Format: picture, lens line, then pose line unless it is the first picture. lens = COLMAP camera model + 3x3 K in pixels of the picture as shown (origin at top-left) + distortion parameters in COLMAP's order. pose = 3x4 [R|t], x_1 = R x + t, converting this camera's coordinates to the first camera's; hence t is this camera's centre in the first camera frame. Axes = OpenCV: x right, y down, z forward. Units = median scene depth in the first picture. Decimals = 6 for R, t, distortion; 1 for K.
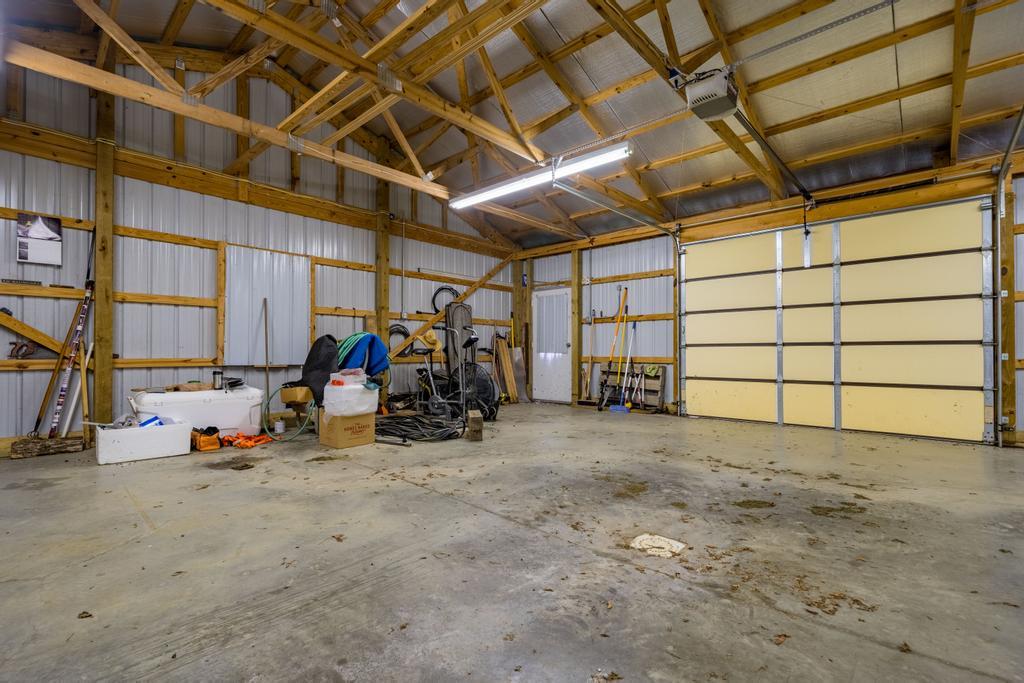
lens RADIAL K [[477.0, 0, 512.1], [0, 477.0, 344.4], [0, 0, 1]] dist [-0.001755, -0.001303]
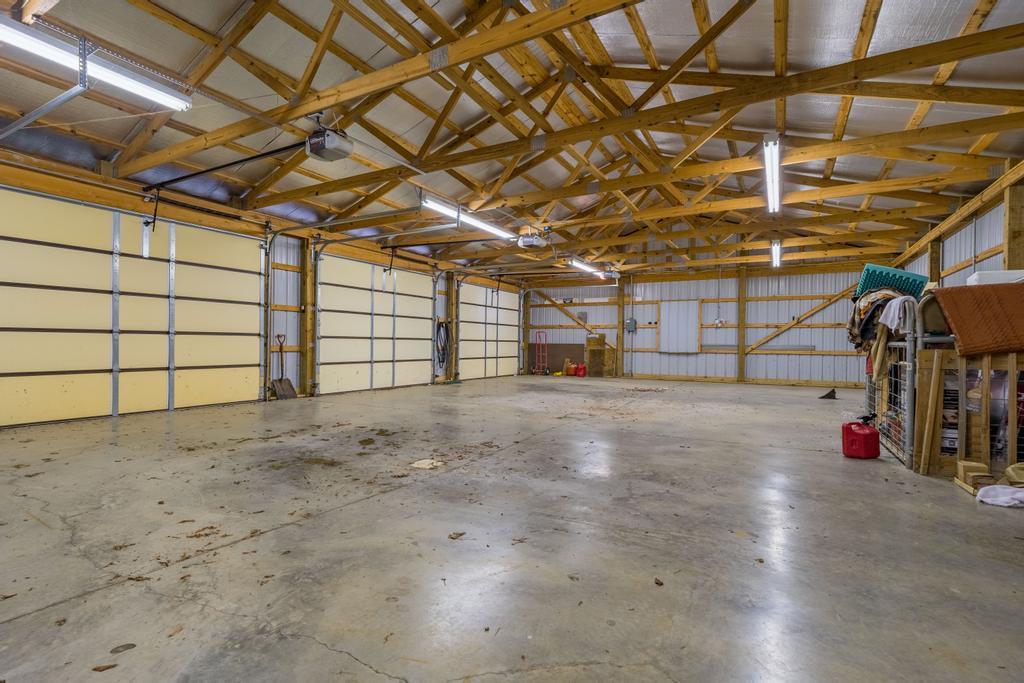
lens RADIAL K [[477.0, 0, 512.4], [0, 477.0, 344.4], [0, 0, 1]] dist [-0.001755, -0.001303]
pose [[-0.247693, -0.004434, 0.968828, -0.931293], [-0.027070, 0.999631, -0.002346, 0.010953], [-0.968460, -0.026807, -0.247722, 0.798446]]
